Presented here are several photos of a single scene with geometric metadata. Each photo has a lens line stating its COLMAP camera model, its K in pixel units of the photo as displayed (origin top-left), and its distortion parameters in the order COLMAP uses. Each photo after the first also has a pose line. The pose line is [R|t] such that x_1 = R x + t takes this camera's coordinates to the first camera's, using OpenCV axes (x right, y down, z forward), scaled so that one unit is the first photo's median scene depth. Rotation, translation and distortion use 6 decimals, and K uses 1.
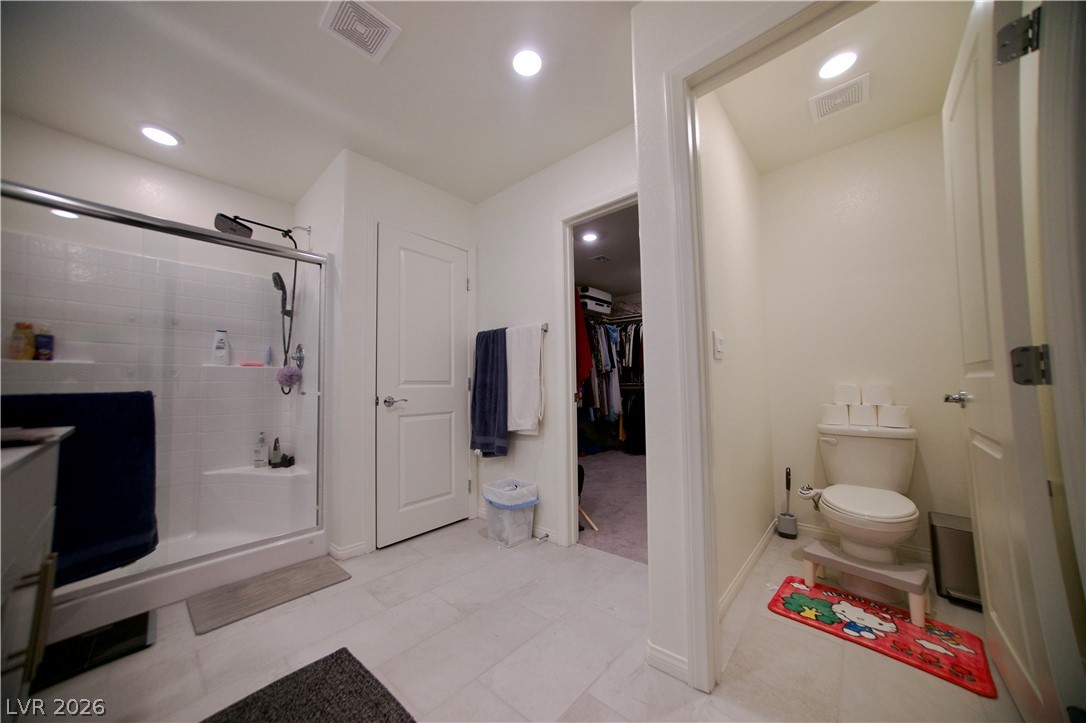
lens RADIAL K [[364.4, 0, 539.8], [0, 364.4, 366.0], [0, 0, 1]] dist [-0.000410, 0.000012]
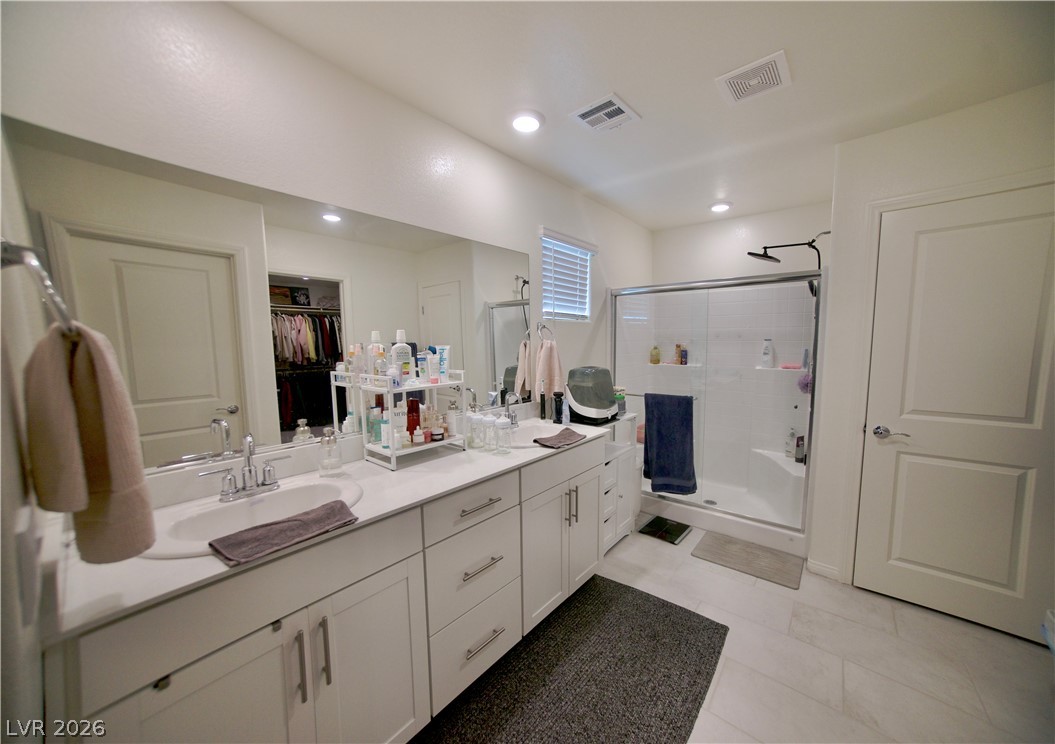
lens RADIAL K [[370.0, 0, 556.3], [0, 370.0, 383.8], [0, 0, 1]] dist [0.000409, 0.000044]
pose [[0.078249, 0.120133, -0.989669, 0.396153], [0.064964, 0.989989, 0.125308, -0.187368], [0.994815, -0.074098, 0.069661, 0.232099]]
